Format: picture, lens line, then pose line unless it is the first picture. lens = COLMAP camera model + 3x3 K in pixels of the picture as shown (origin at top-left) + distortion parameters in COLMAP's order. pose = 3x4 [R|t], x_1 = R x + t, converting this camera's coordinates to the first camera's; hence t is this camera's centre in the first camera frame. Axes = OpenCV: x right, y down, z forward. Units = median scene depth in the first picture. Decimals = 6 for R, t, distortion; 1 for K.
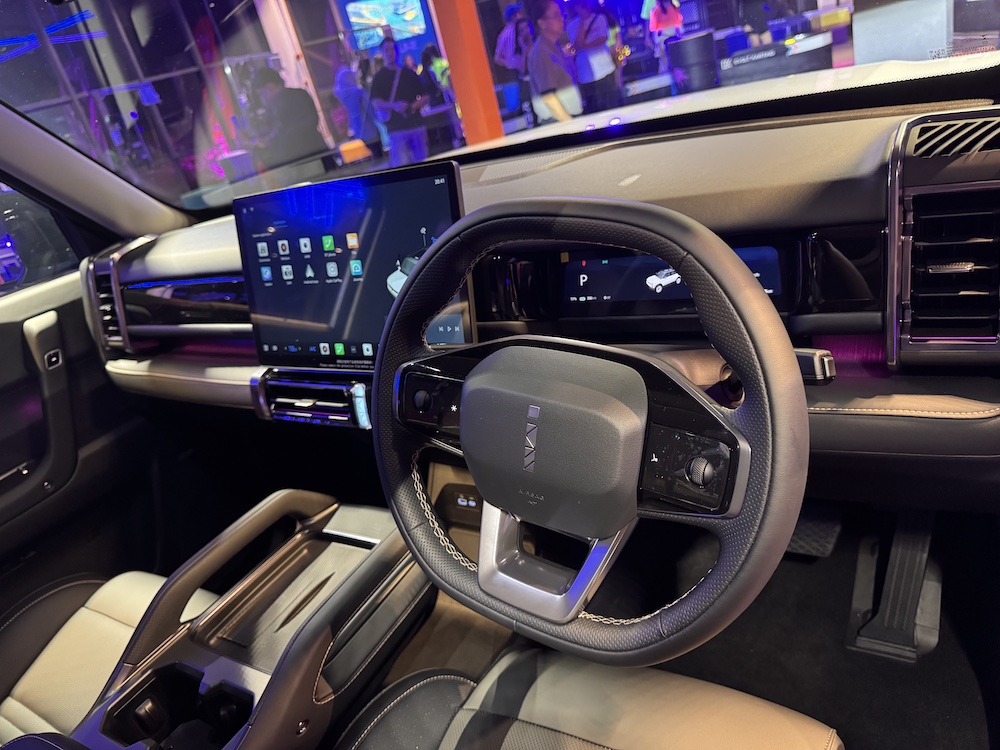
lens RADIAL K [[697.2, 0, 508.0], [0, 697.2, 376.8], [0, 0, 1]] dist [0.018552, -0.019789]
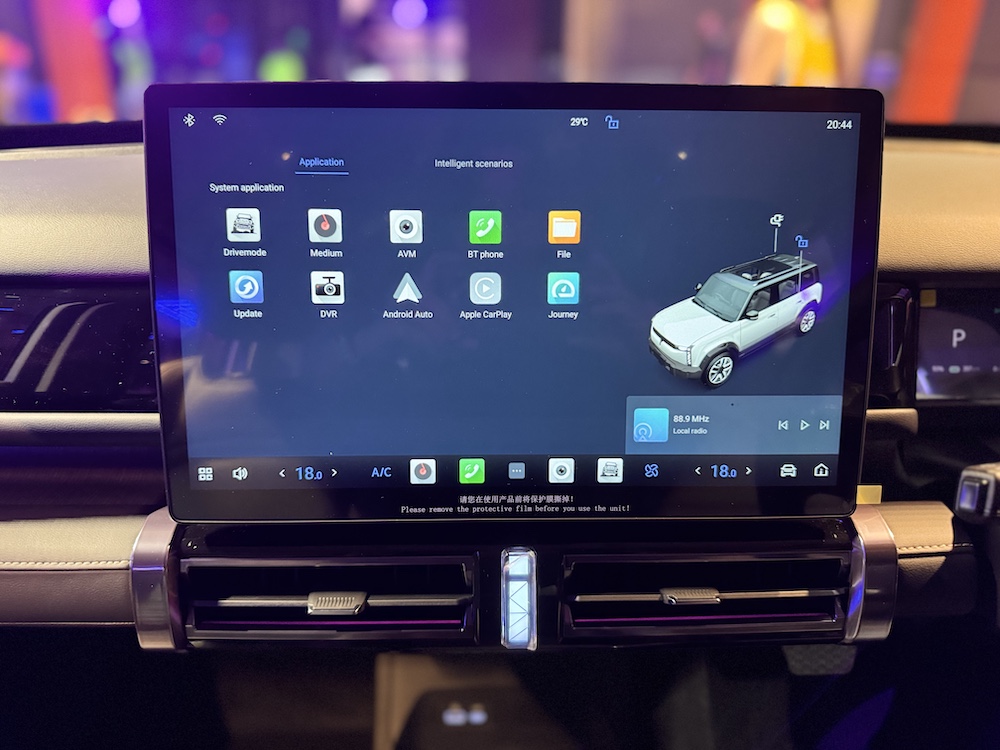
lens RADIAL K [[697.2, 0, 495.8], [0, 697.2, 369.6], [0, 0, 1]] dist [0.018552, -0.019789]
pose [[0.822412, 0.020088, 0.568538, -0.480778], [0.039790, 0.994898, -0.092710, -0.062169], [-0.567499, 0.098868, 0.817416, 0.635689]]
